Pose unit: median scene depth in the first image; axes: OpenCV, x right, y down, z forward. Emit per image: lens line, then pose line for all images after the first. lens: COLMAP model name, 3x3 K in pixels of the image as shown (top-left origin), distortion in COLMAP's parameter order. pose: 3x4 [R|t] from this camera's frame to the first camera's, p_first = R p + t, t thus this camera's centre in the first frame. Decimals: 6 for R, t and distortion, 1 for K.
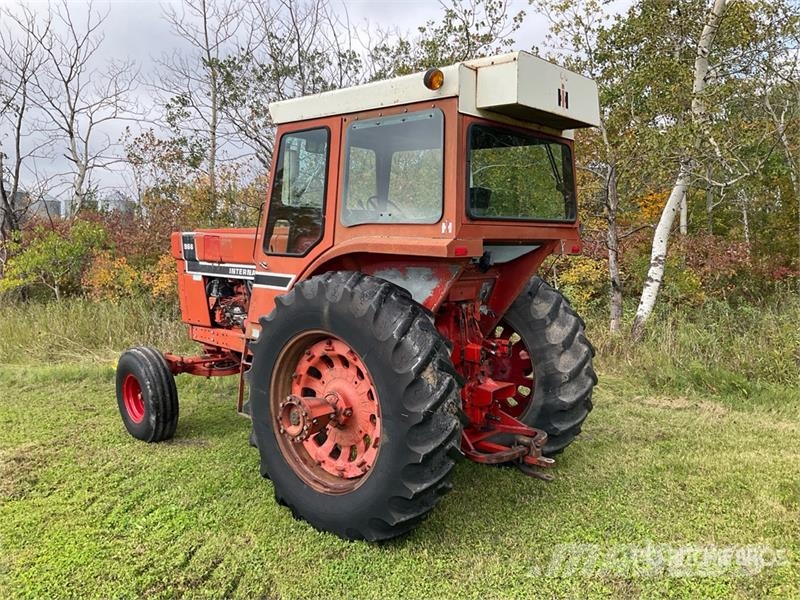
lens RADIAL K [[664.5, 0, 399.5], [0, 664.5, 299.0], [0, 0, 1]] dist [0.088414, -0.180346]
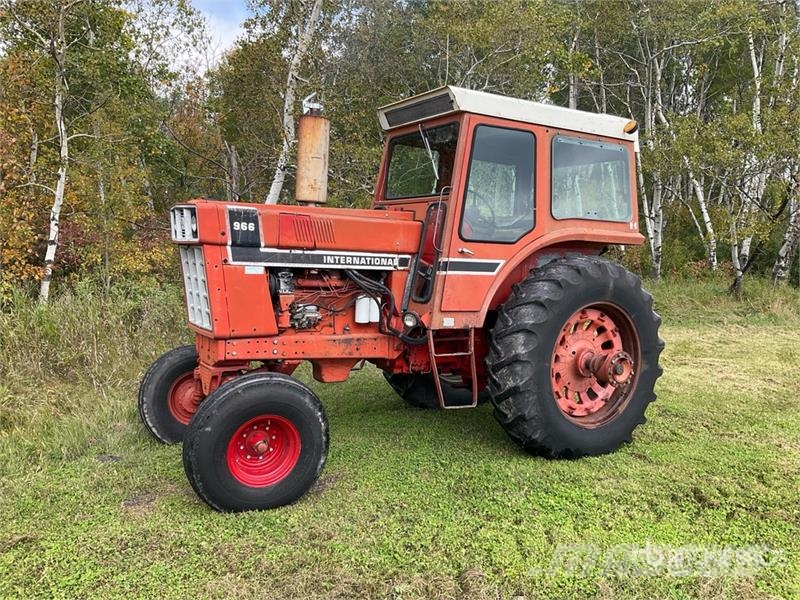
lens RADIAL K [[664.5, 0, 399.5], [0, 664.5, 299.0], [0, 0, 1]] dist [0.088414, -0.180346]
pose [[0.288051, -0.071527, 0.954940, -1.017056], [0.053150, 0.996864, 0.058635, -0.037162], [-0.956139, 0.033865, 0.290950, 0.690479]]
